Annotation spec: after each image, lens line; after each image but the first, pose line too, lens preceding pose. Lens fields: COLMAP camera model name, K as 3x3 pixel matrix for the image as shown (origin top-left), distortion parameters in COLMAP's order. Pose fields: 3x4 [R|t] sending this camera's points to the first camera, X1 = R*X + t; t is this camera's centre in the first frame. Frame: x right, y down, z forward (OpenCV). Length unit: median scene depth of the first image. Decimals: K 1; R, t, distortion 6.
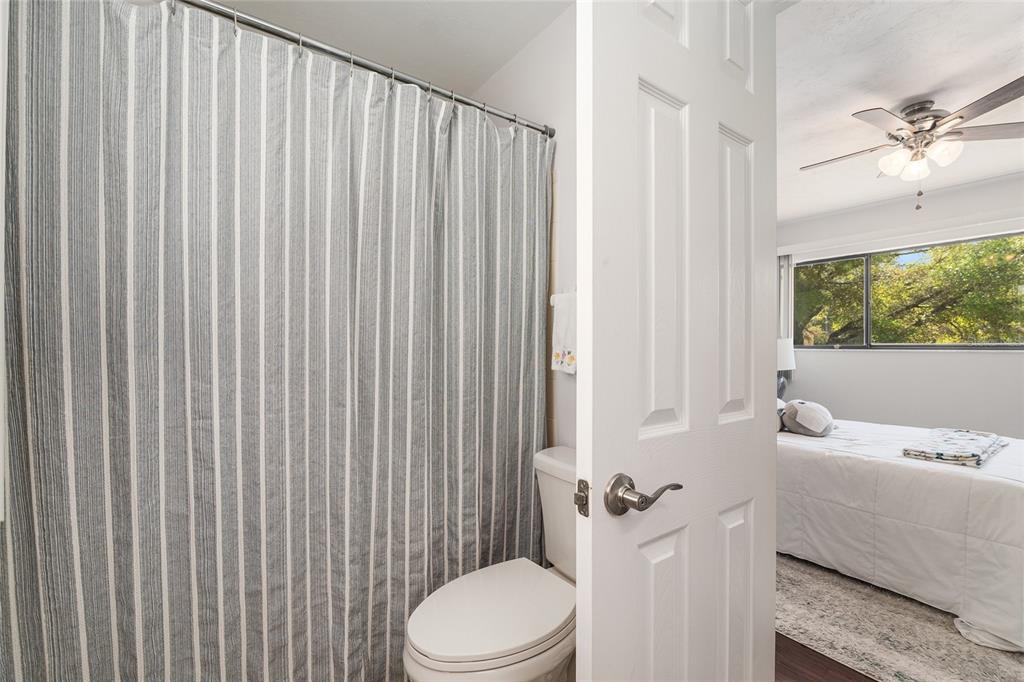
lens RADIAL K [[416.9, 0, 507.6], [0, 416.9, 348.4], [0, 0, 1]] dist [-0.015396, 0.001113]
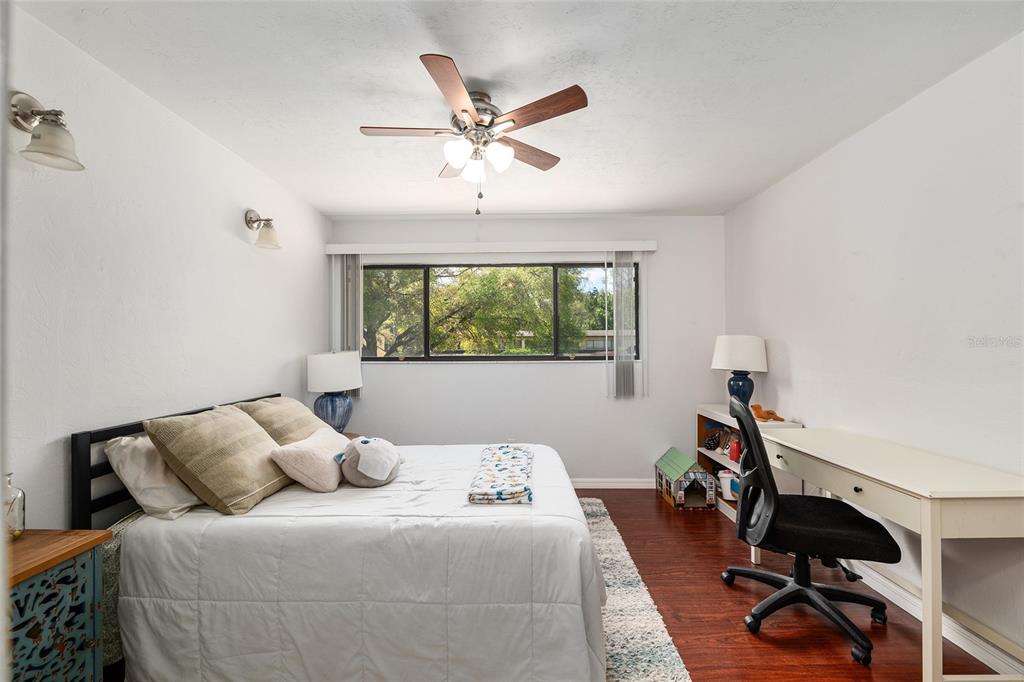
lens RADIAL K [[416.9, 0, 511.1], [0, 416.9, 341.4], [0, 0, 1]] dist [-0.015396, 0.001113]
pose [[0.596764, 0.003289, 0.802410, 0.315328], [0.010312, 0.999878, -0.011768, -0.052820], [-0.802350, 0.015297, 0.596657, 0.397819]]
